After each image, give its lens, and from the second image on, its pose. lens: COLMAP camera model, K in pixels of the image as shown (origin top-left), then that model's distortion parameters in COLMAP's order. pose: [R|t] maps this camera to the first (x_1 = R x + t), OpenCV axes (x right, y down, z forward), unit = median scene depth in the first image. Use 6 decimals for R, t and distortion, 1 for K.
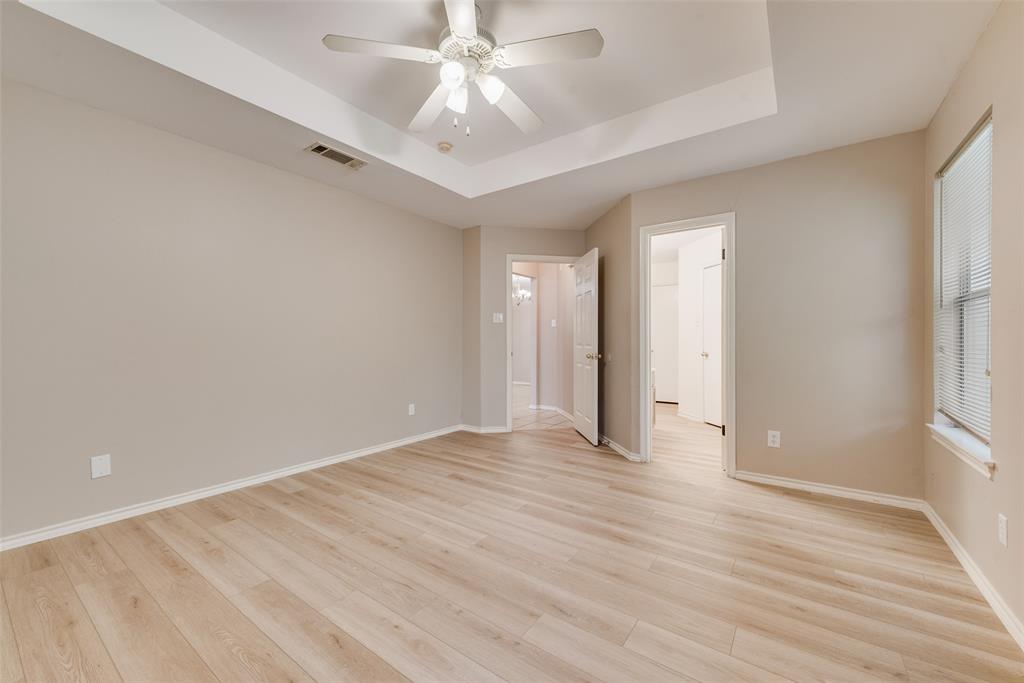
lens RADIAL K [[411.7, 0, 511.7], [0, 411.7, 343.6], [0, 0, 1]] dist [0.009962, -0.000776]
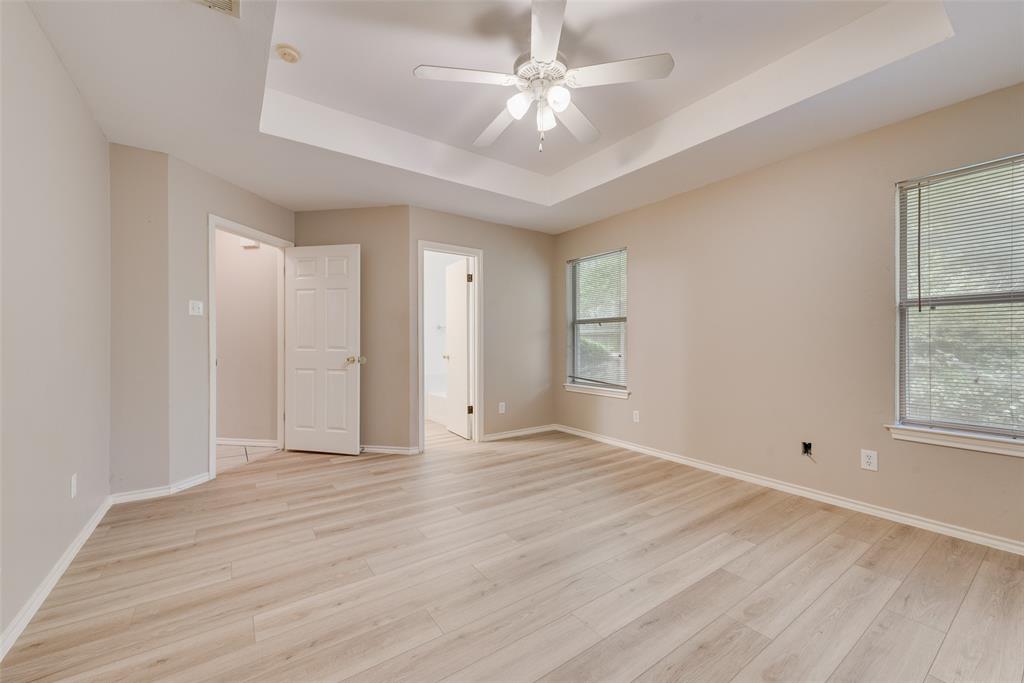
lens RADIAL K [[411.7, 0, 511.7], [0, 411.7, 343.6], [0, 0, 1]] dist [0.009962, -0.000776]
pose [[0.307736, -0.004402, 0.951462, -0.845797], [0.007409, 0.999970, 0.002230, -0.007064], [-0.951443, 0.006364, 0.307759, 0.547609]]
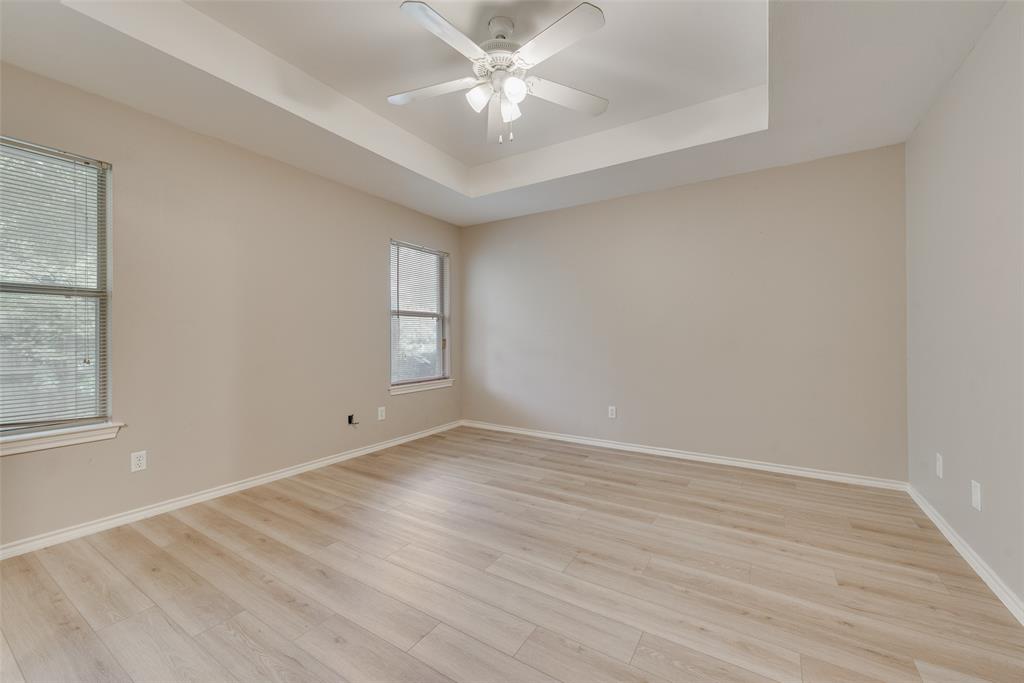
lens RADIAL K [[395.0, 0, 524.3], [0, 395.0, 342.1], [0, 0, 1]] dist [0.007670, -0.000315]
pose [[-0.995791, 0.002702, -0.091618, -0.053438], [0.000520, 0.999716, 0.023836, -0.013836], [0.091656, 0.023689, -0.995509, 1.482455]]
